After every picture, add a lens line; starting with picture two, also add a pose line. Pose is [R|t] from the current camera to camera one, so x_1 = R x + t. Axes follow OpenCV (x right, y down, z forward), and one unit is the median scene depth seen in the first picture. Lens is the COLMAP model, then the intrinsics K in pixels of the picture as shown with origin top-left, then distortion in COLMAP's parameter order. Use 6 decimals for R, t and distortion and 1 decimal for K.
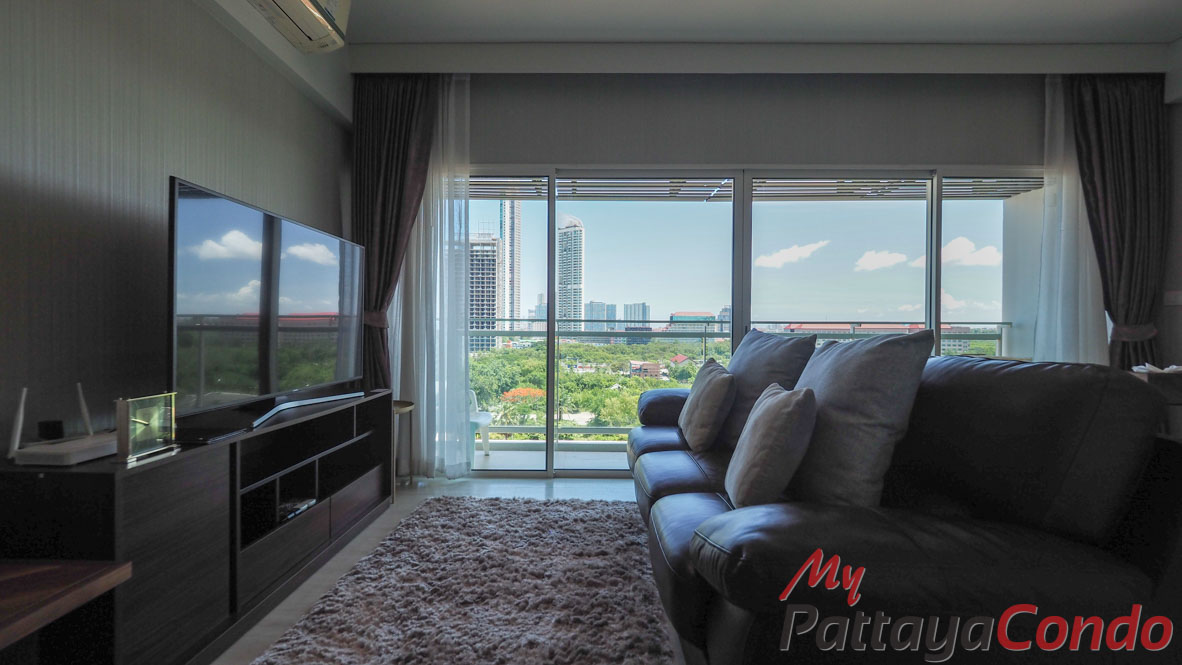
lens RADIAL K [[507.9, 0, 574.7], [0, 507.9, 337.5], [0, 0, 1]] dist [-0.016109, 0.006313]
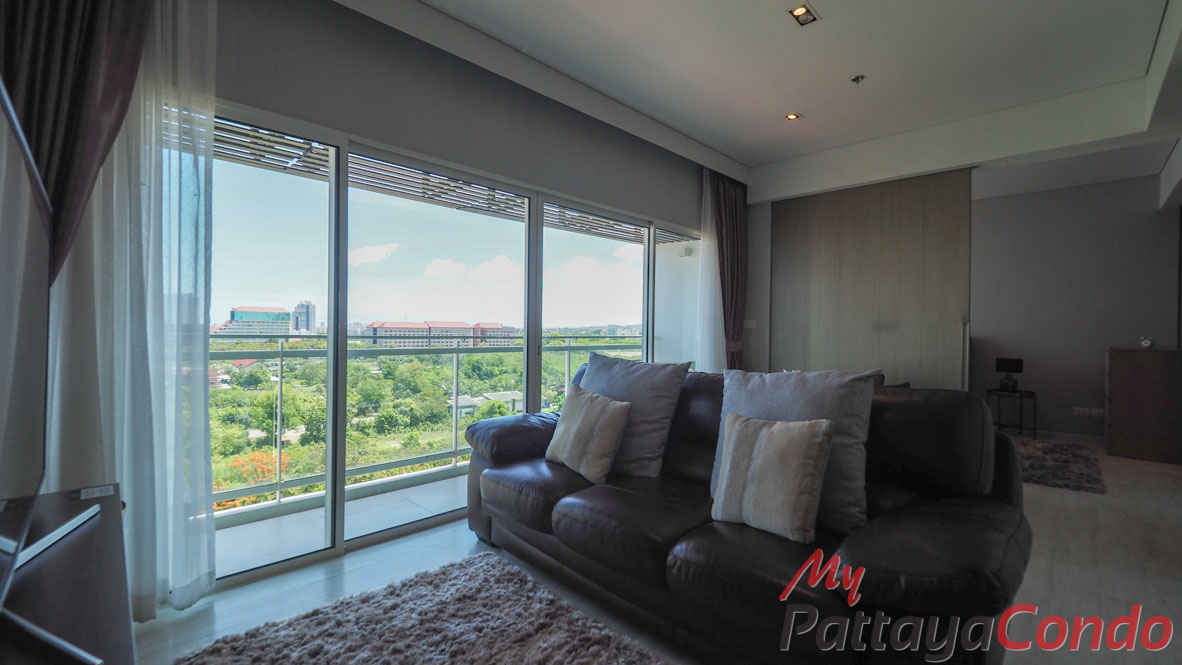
lens RADIAL K [[507.9, 0, 583.6], [0, 507.9, 334.5], [0, 0, 1]] dist [-0.016109, 0.006313]
pose [[0.692254, -0.002751, 0.721649, -0.334856], [0.003968, 0.999992, 0.000006, -0.044085], [-0.721643, 0.002859, 0.692259, 0.232909]]
